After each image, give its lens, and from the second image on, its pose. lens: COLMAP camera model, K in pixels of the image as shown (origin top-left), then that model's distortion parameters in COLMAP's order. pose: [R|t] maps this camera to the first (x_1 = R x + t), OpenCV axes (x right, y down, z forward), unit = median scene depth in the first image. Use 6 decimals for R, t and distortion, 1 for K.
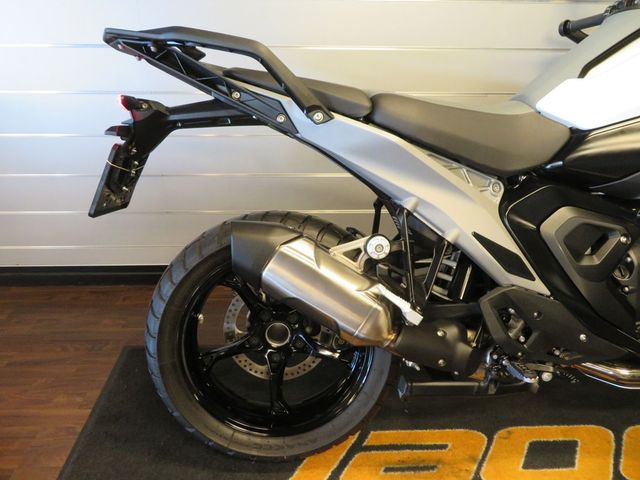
lens RADIAL K [[457.6, 0, 320.0], [0, 457.6, 240.0], [0, 0, 1]] dist [-0.000860, 0.001472]
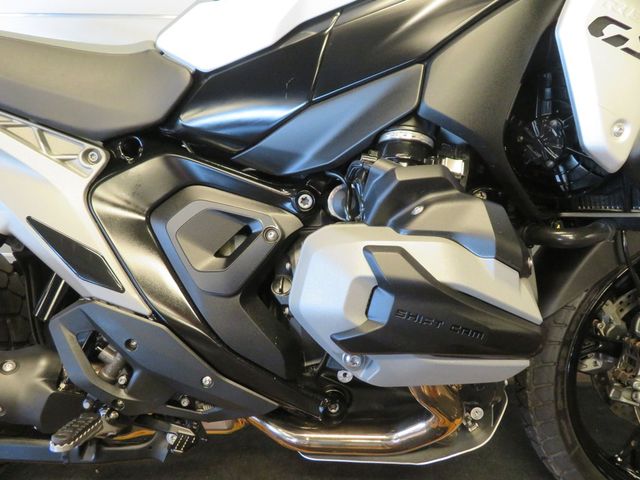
lens RADIAL K [[457.8, 0, 320.0], [0, 457.8, 240.0], [0, 0, 1]] dist [-0.005692, 0.001205]
pose [[0.998636, 0.020877, -0.047862, 0.758077], [-0.024076, 0.997445, -0.067266, 0.049189], [0.046335, 0.068326, 0.996586, 0.330102]]
